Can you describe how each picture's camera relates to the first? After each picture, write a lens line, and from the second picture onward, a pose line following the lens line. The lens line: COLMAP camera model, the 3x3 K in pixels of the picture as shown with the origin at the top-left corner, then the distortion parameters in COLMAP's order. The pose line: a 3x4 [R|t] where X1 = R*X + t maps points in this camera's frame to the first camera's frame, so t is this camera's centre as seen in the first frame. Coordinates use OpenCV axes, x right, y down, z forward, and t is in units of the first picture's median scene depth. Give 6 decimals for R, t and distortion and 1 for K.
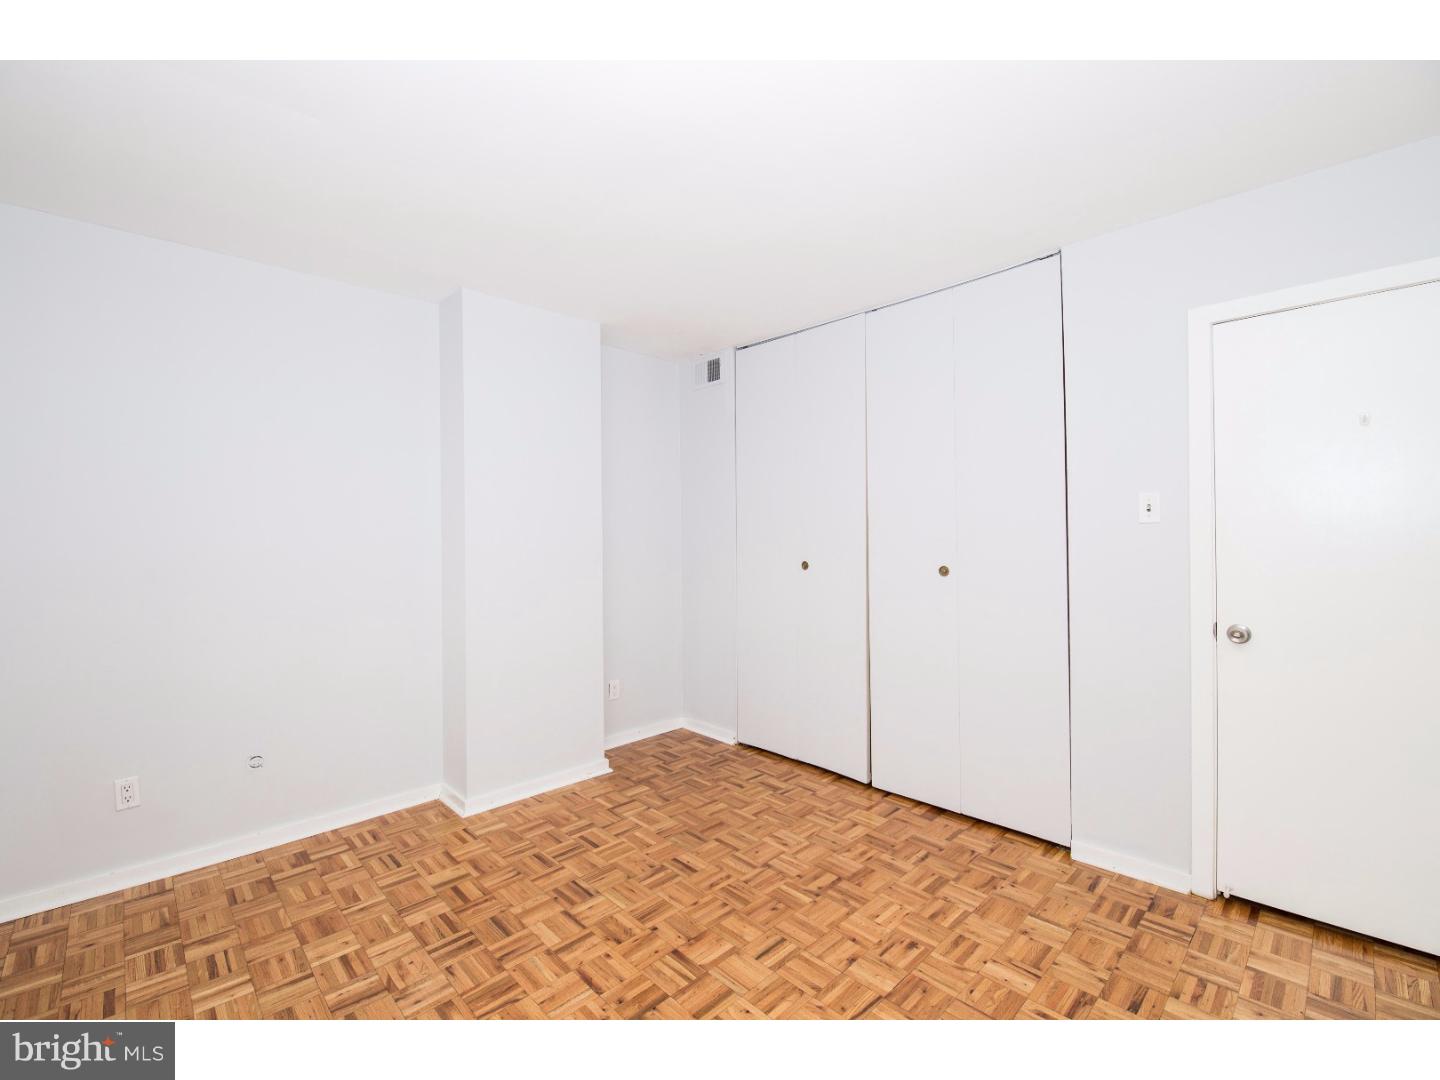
lens RADIAL K [[624.9, 0, 717.0], [0, 624.9, 531.8], [0, 0, 1]] dist [0.000983, -0.011959]
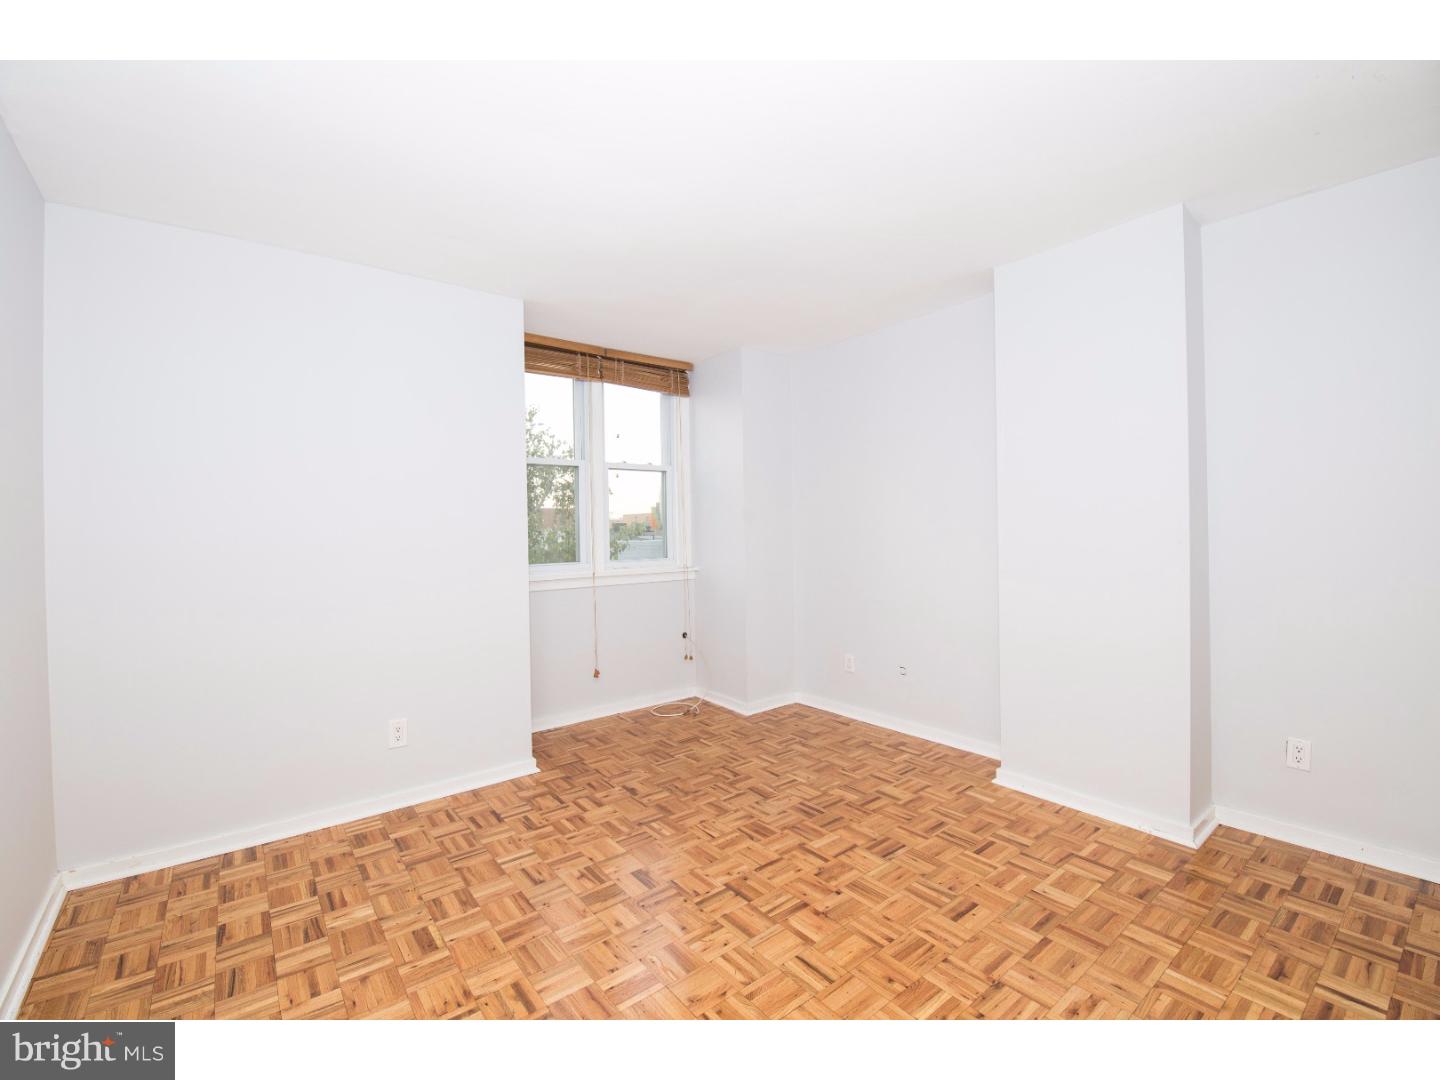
lens RADIAL K [[624.9, 0, 717.0], [0, 624.9, 531.8], [0, 0, 1]] dist [0.000983, -0.011959]
pose [[-0.106436, 0.016750, -0.994178, 0.805385], [0.022083, 0.999651, 0.014478, 0.016760], [0.994074, -0.020414, -0.106769, 0.791875]]
